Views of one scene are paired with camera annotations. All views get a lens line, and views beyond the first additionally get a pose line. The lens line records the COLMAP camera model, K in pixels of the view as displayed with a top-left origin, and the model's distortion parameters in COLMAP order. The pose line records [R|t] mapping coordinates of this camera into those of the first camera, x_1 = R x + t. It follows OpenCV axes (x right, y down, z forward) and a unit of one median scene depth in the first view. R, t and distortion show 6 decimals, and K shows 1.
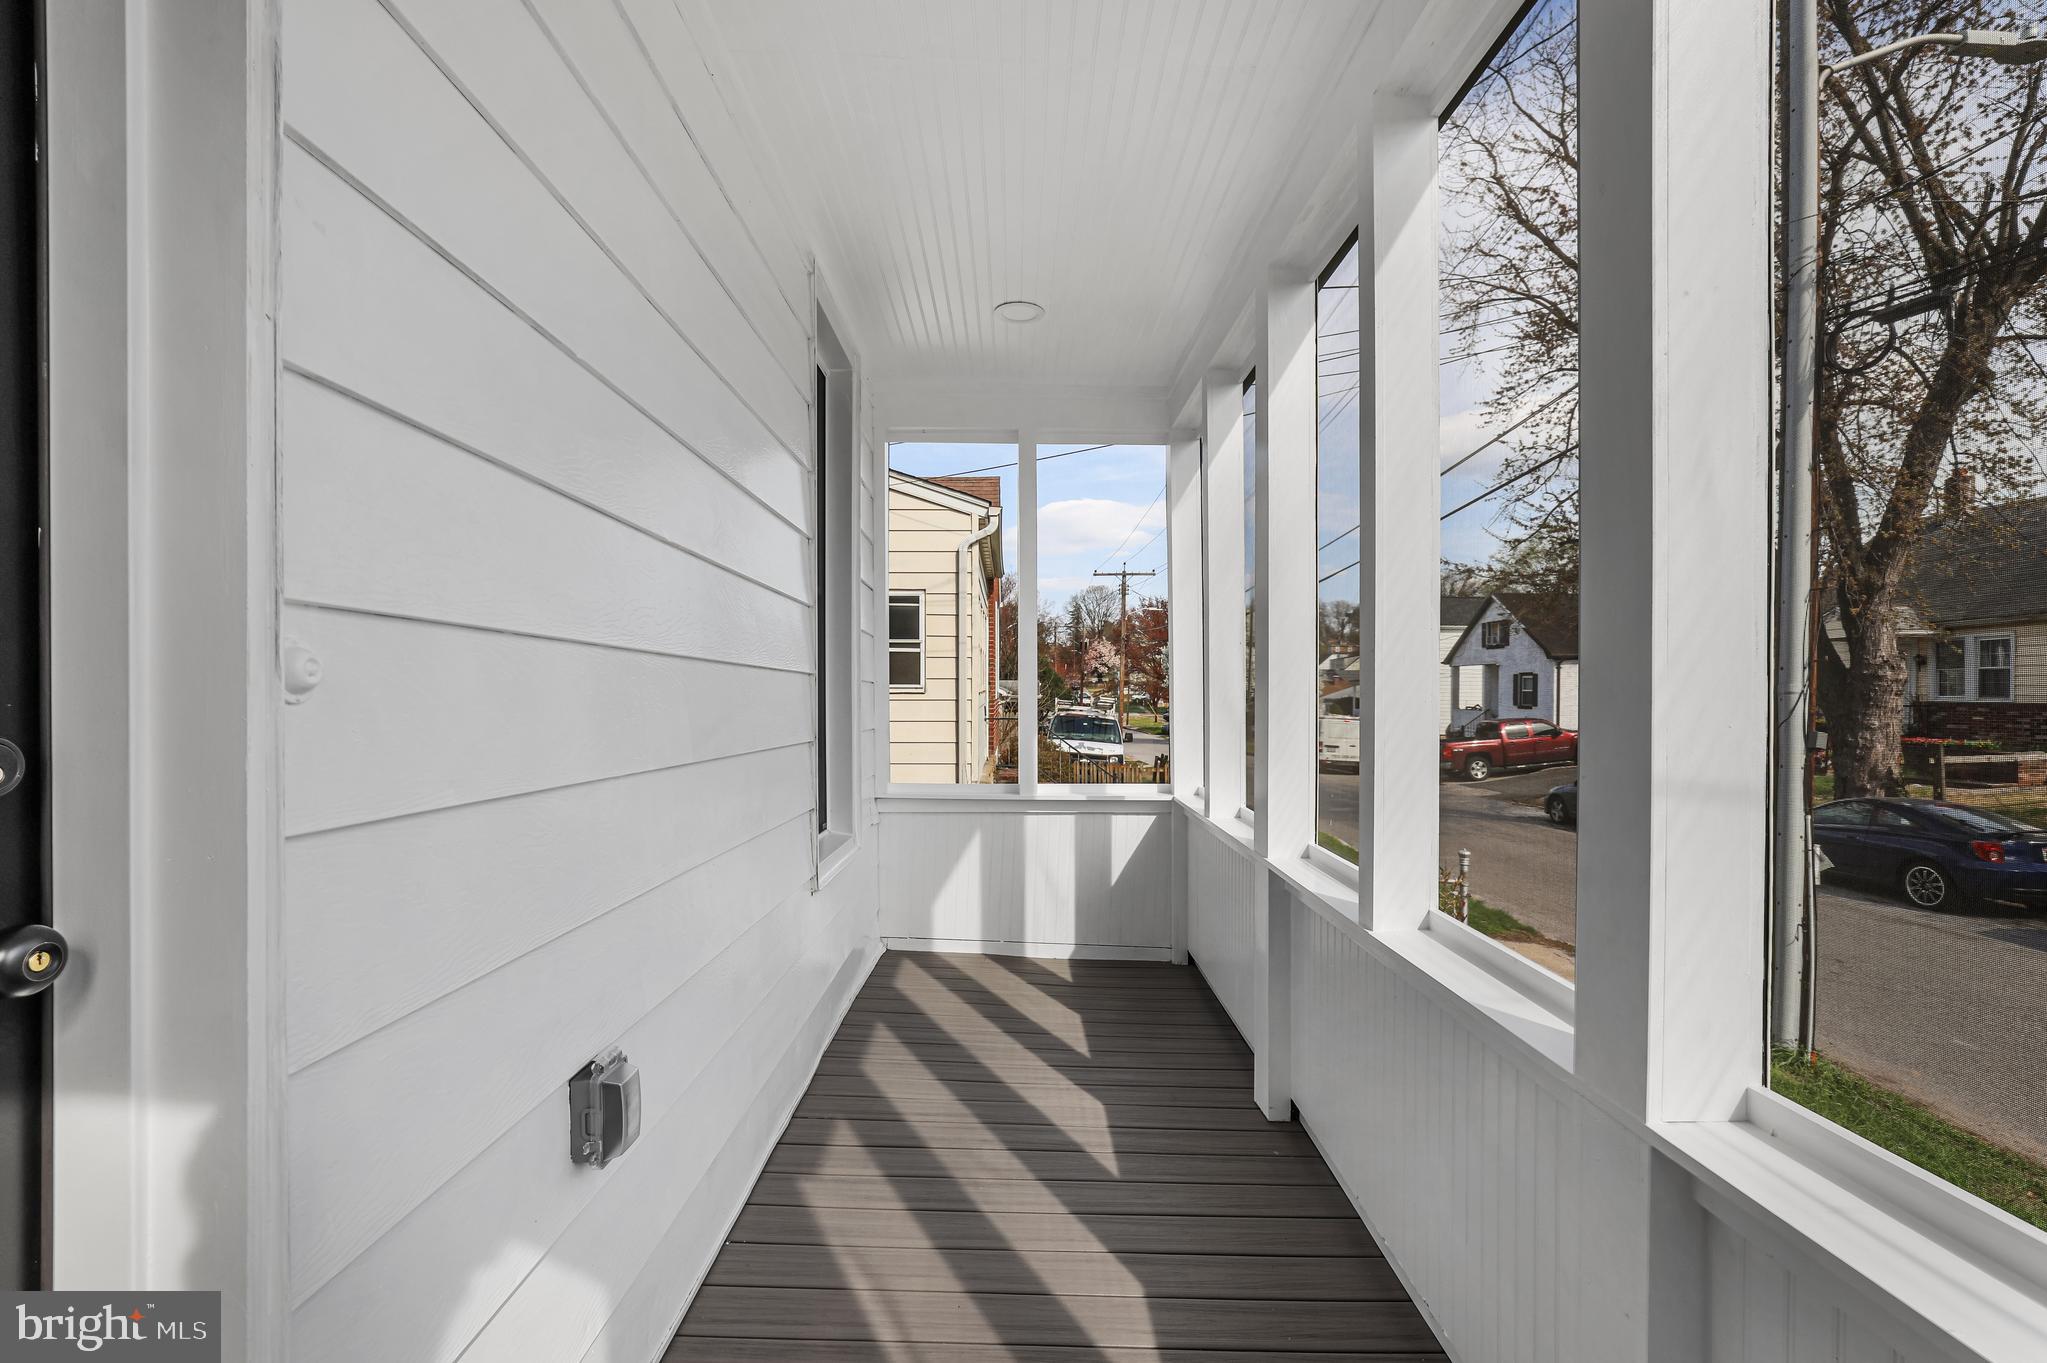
lens RADIAL K [[884.0, 0, 1023.5], [0, 884.0, 681.5], [0, 0, 1]] dist [-0.039602, 0.020785]
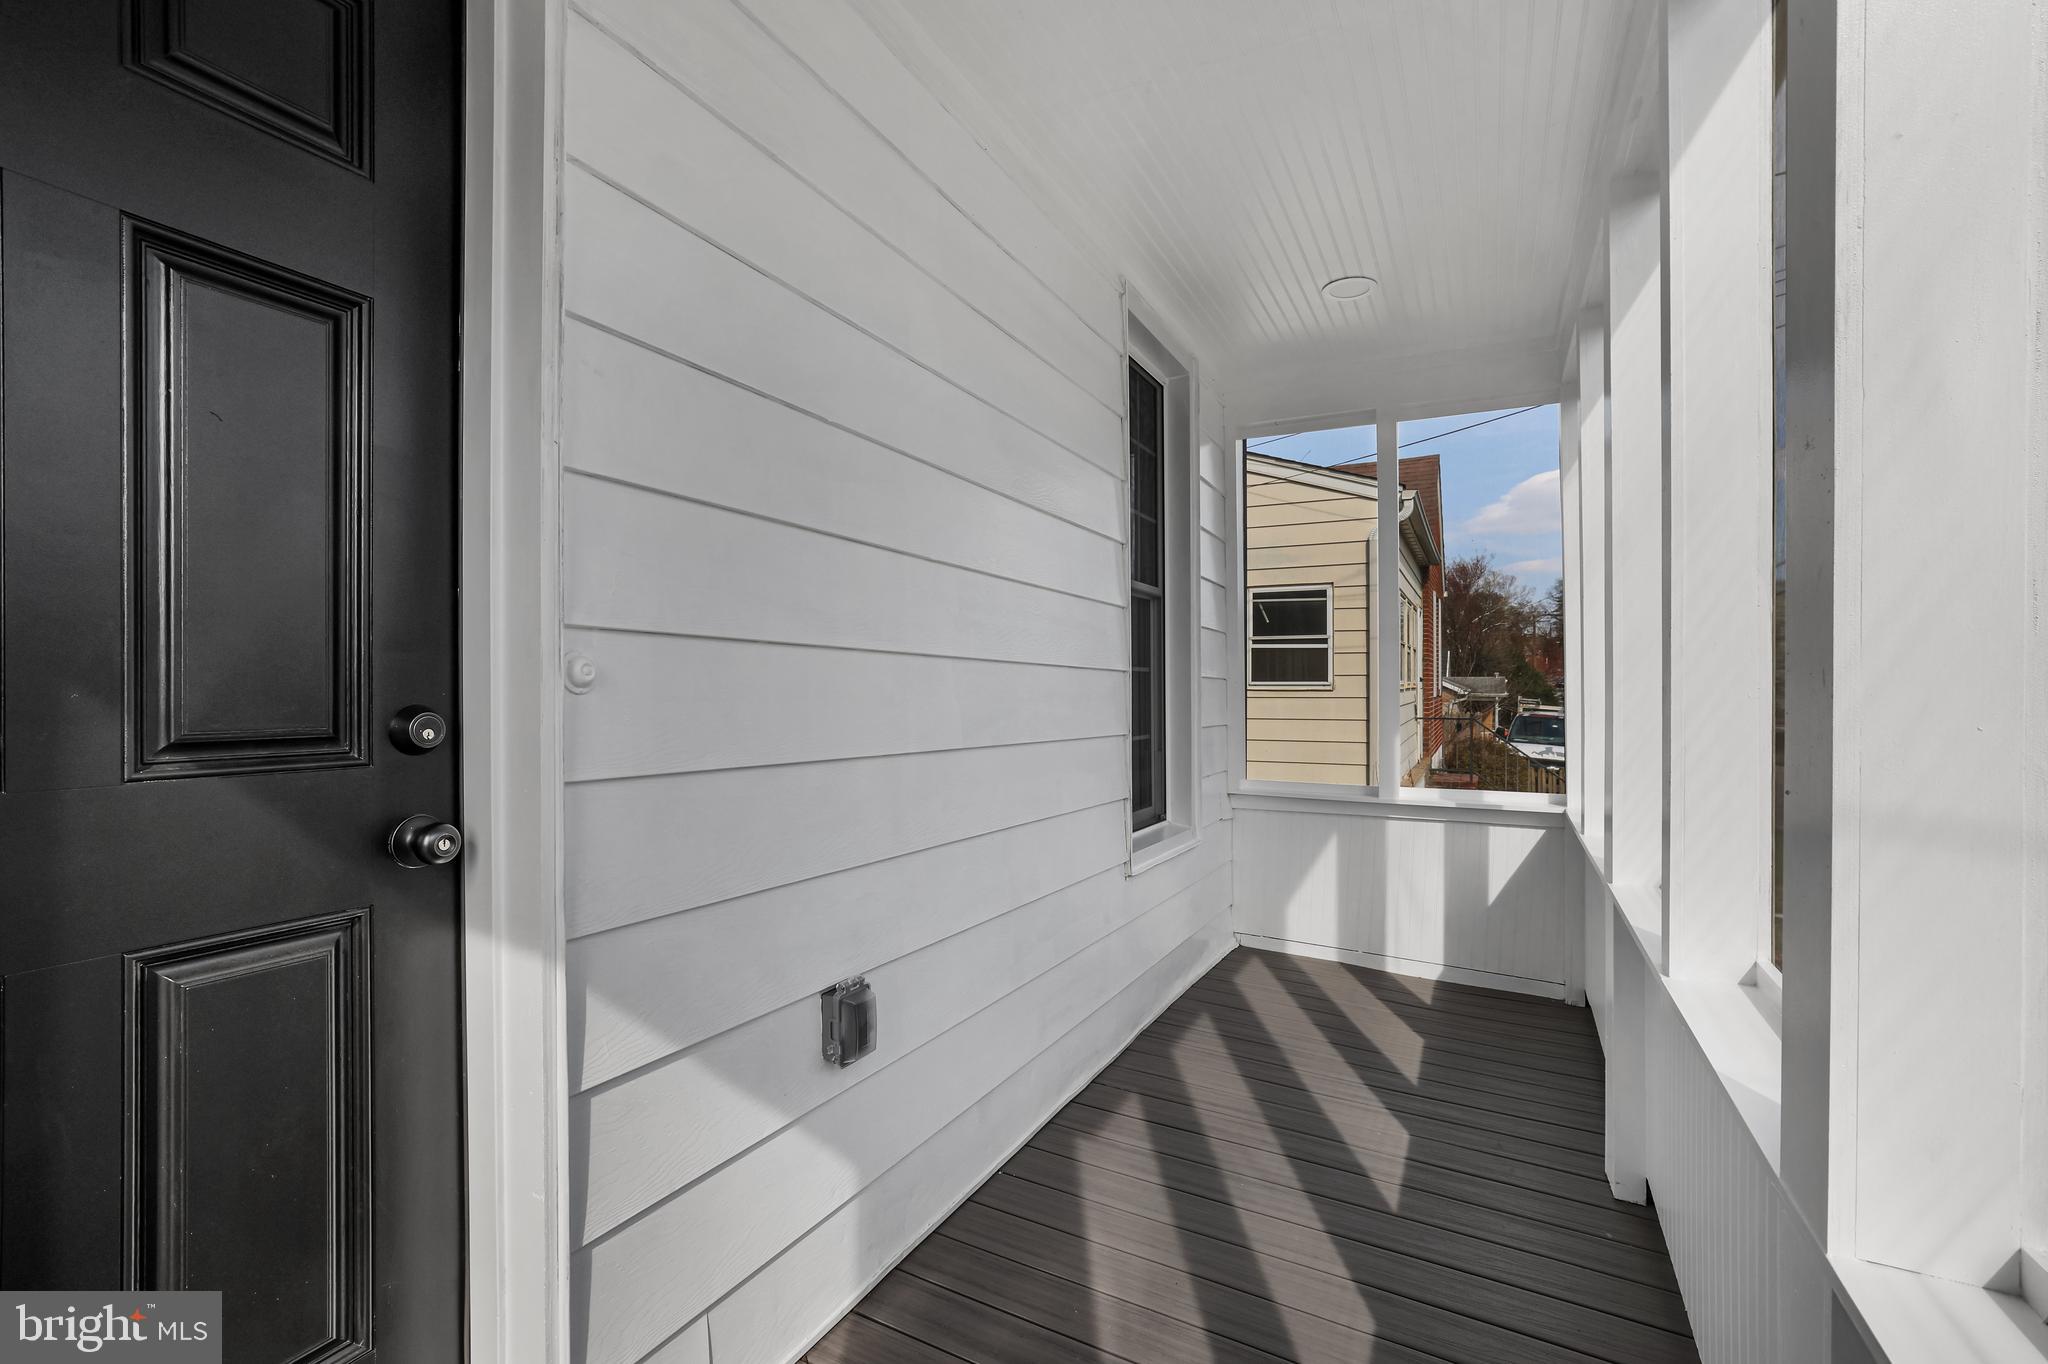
lens RADIAL K [[877.6, 0, 1023.7], [0, 877.6, 676.1], [0, 0, 1]] dist [-0.031090, 0.019948]
pose [[0.891338, -0.007746, -0.453272, 0.109796], [0.006162, 0.999969, -0.004972, 0.001411], [0.453297, 0.001639, 0.891358, 0.000391]]
